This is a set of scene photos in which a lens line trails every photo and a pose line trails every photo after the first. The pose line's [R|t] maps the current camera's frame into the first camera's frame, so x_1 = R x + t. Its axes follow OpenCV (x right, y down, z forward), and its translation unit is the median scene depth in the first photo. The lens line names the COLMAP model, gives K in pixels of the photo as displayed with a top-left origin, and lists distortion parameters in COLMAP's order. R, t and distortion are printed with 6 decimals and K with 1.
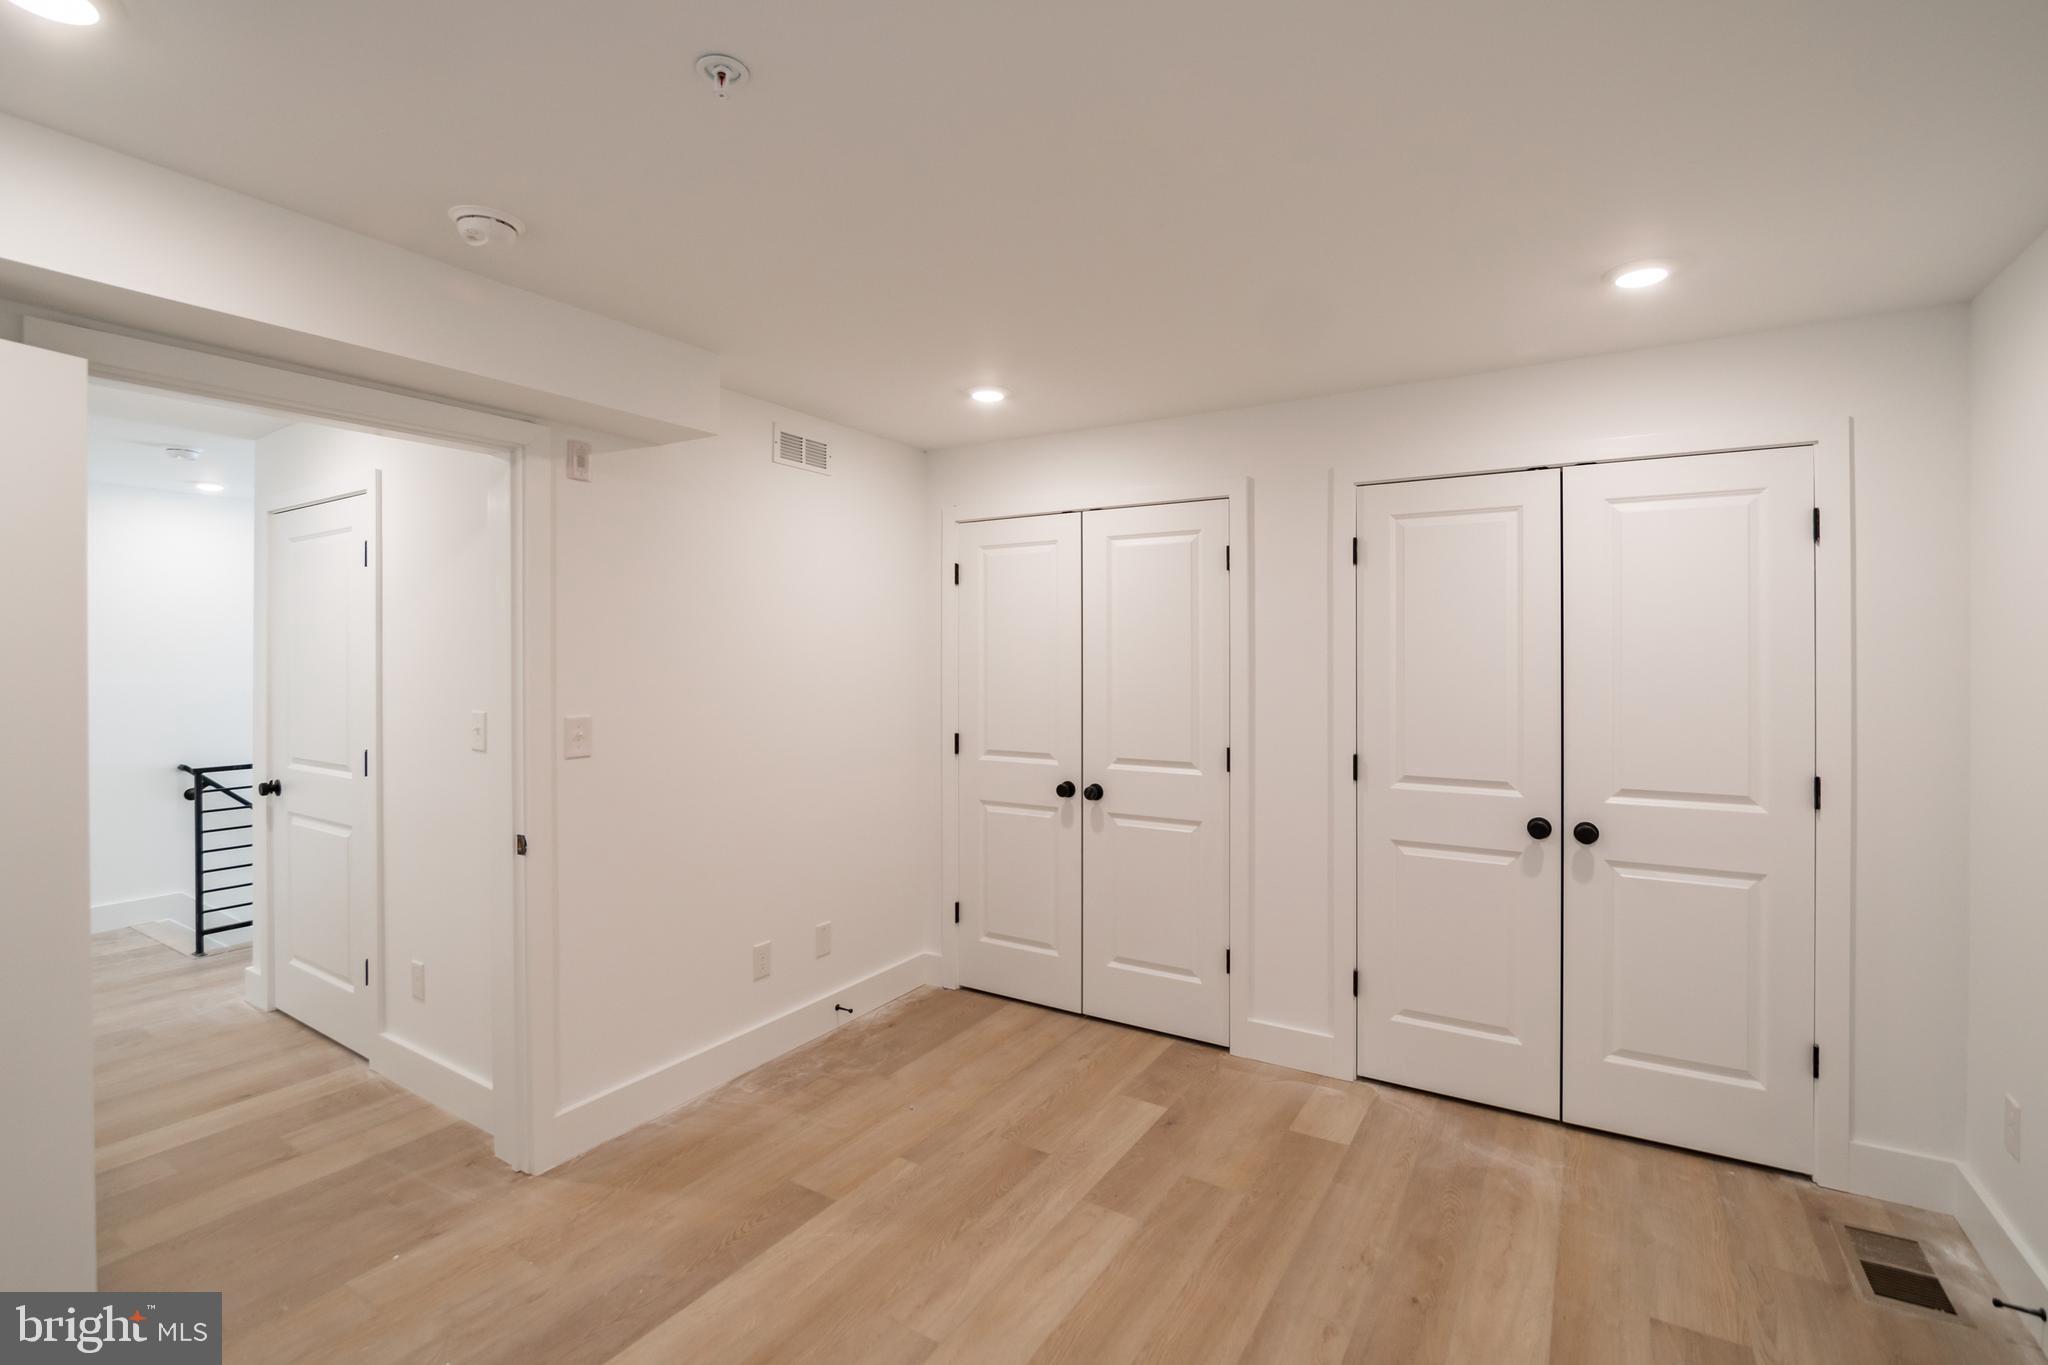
lens RADIAL K [[944.5, 0, 1034.8], [0, 944.5, 654.5], [0, 0, 1]] dist [0.025668, -0.000135]
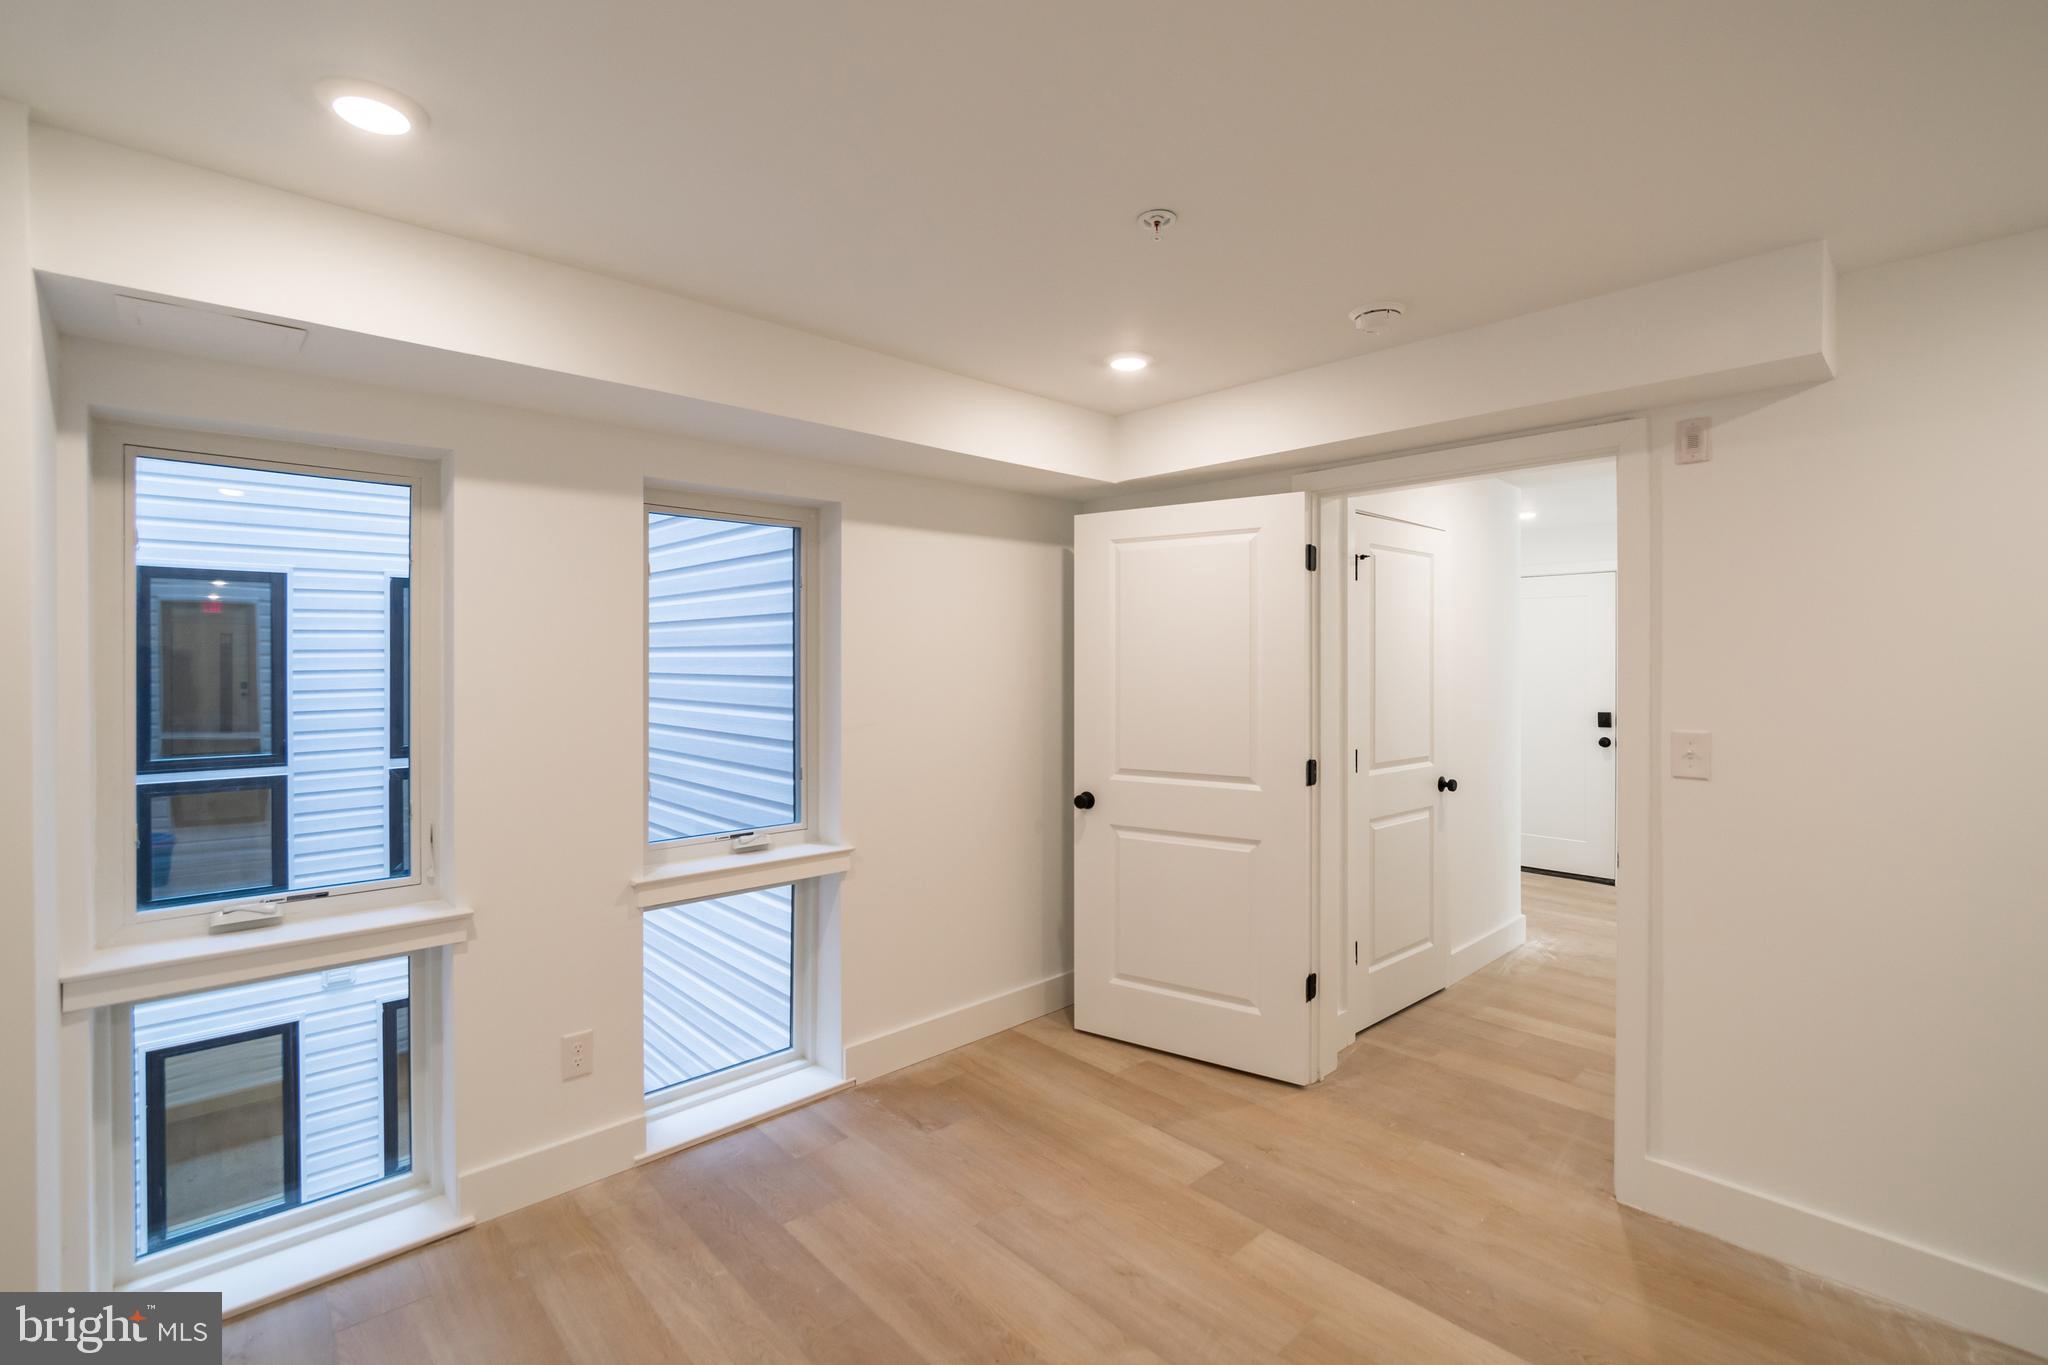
lens RADIAL K [[911.0, 0, 993.8], [0, 911.0, 672.6], [0, 0, 1]] dist [-0.000039, 0.000304]
pose [[-0.265411, 0.005685, -0.964118, 0.512683], [-0.004602, 0.999964, 0.007163, 0.006894], [0.964124, 0.006338, -0.265376, 0.615237]]
